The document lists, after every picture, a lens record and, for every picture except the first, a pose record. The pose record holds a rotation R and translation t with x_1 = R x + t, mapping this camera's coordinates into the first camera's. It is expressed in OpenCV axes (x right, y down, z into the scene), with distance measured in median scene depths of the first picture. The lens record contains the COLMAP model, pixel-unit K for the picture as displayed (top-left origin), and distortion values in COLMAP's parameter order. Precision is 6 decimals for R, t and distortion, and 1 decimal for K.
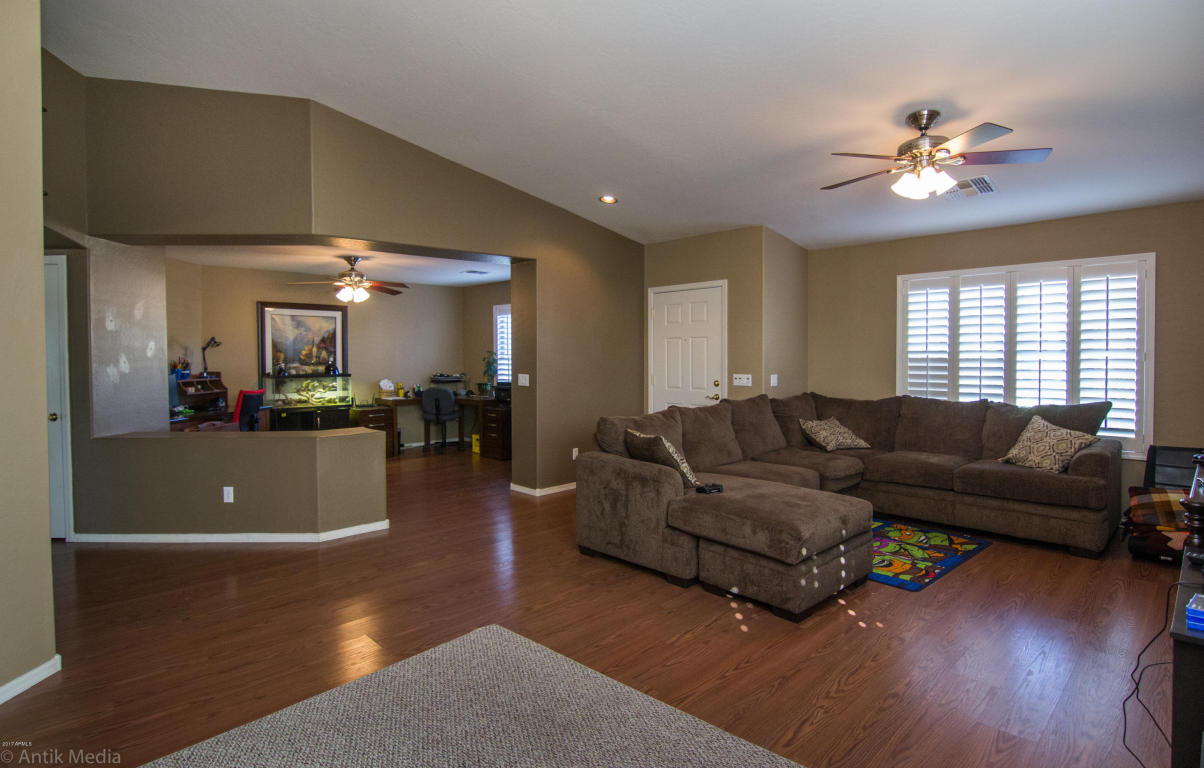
lens RADIAL K [[616.0, 0, 604.3], [0, 616.0, 376.2], [0, 0, 1]] dist [-0.010618, -0.003888]
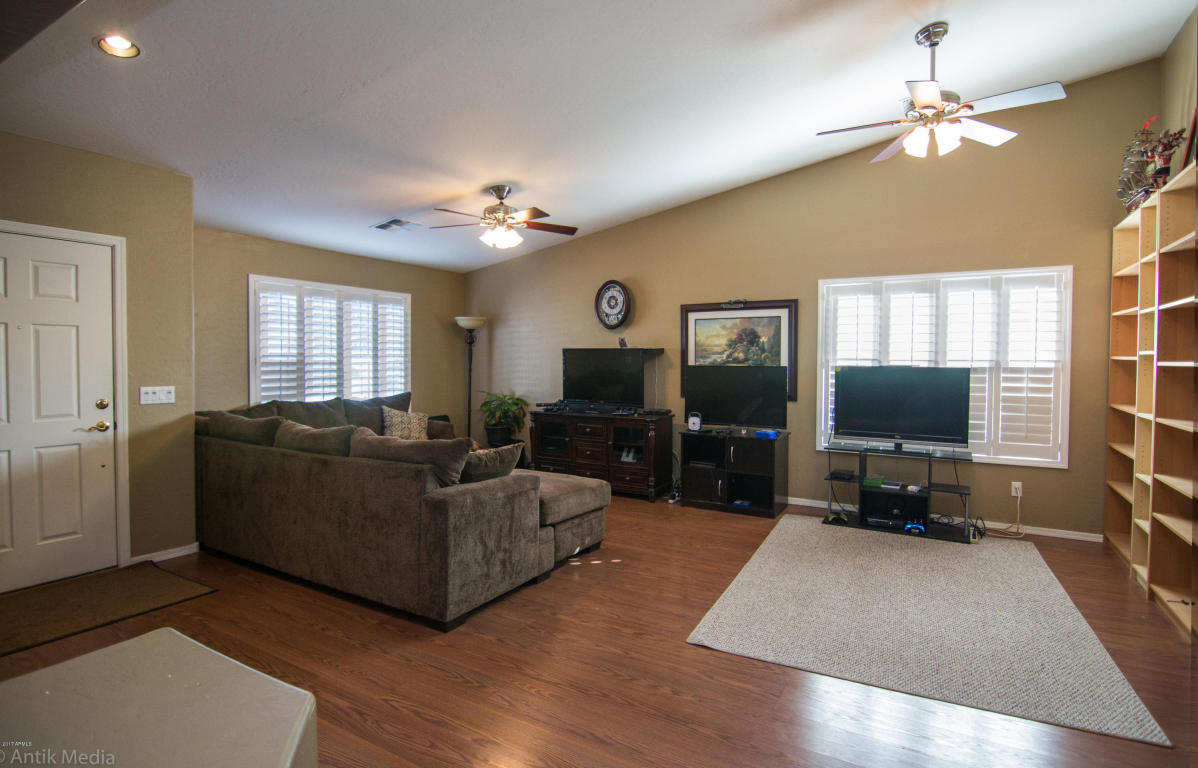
lens RADIAL K [[612.9, 0, 598.2], [0, 612.9, 381.1], [0, 0, 1]] dist [-0.010618, -0.003888]
pose [[-0.266326, -0.032166, 0.963346, -0.617138], [0.028381, 0.998748, 0.041194, -0.025651], [-0.963465, 0.038312, -0.265080, 0.809311]]
